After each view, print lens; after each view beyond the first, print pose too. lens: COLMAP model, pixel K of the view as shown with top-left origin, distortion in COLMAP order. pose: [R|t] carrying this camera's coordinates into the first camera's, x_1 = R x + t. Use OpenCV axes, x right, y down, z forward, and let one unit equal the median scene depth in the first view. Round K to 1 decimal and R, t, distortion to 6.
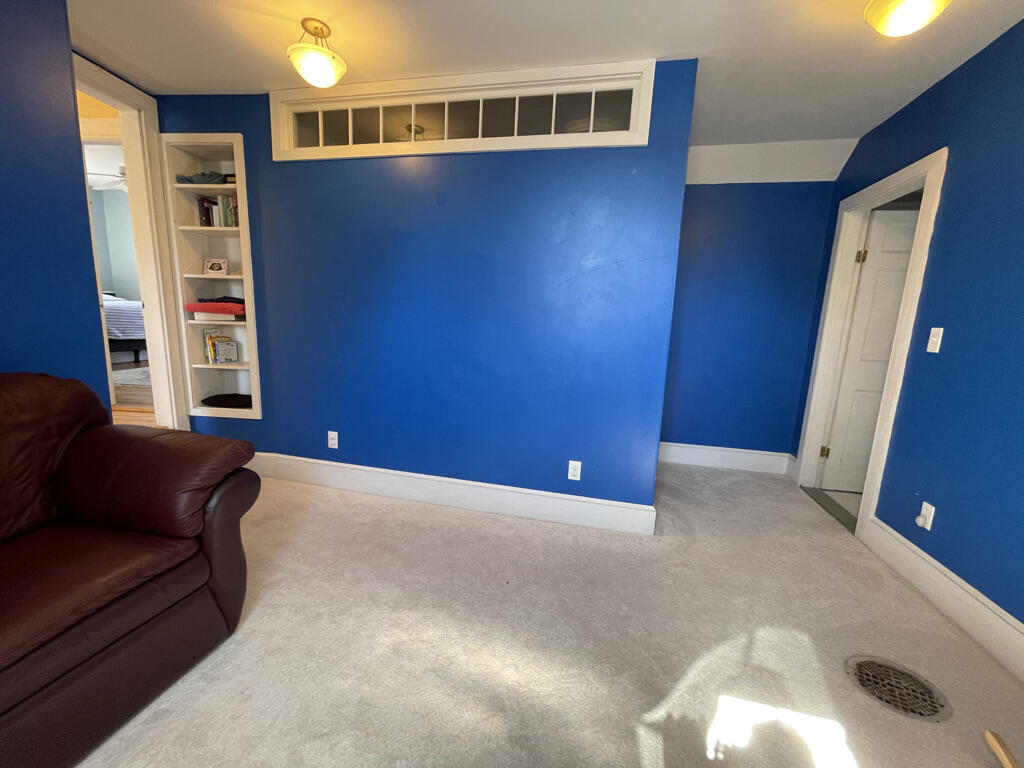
lens RADIAL K [[414.3, 0, 513.9], [0, 414.3, 387.0], [0, 0, 1]] dist [-0.000400, 0.000236]
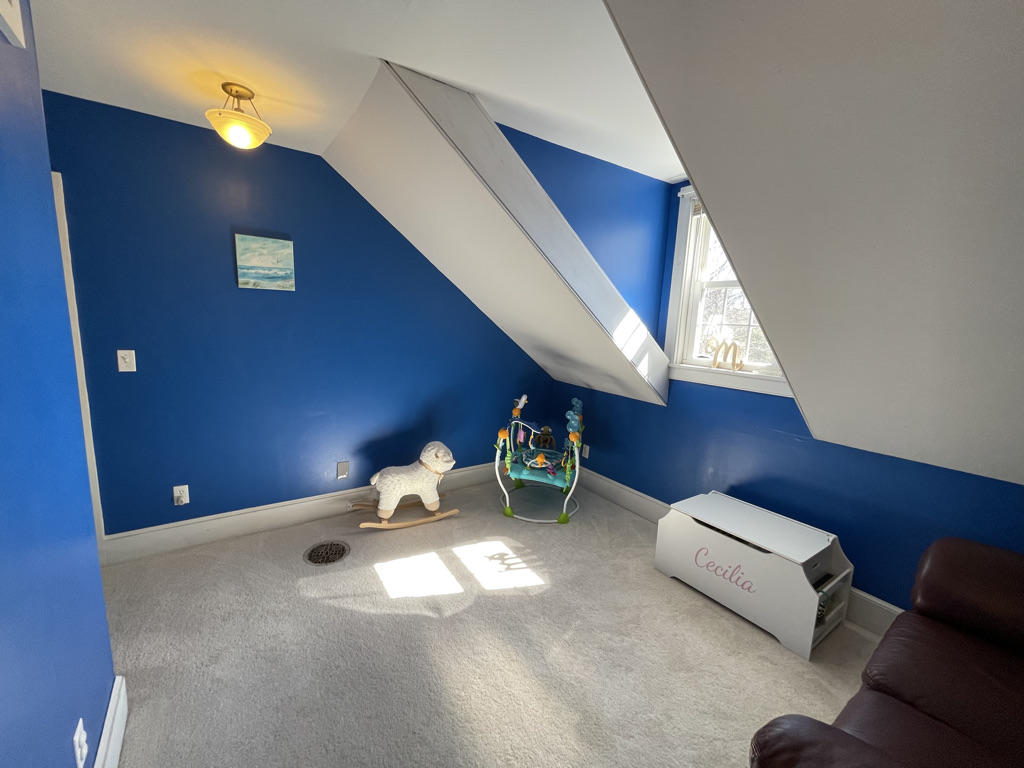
lens RADIAL K [[414.3, 0, 510.3], [0, 414.3, 385.8], [0, 0, 1]] dist [-0.000400, 0.000236]
pose [[-0.740300, -0.185797, 0.646092, -0.591930], [0.035050, 0.949077, 0.313088, -0.427544], [-0.671362, 0.254425, -0.696090, 1.286752]]
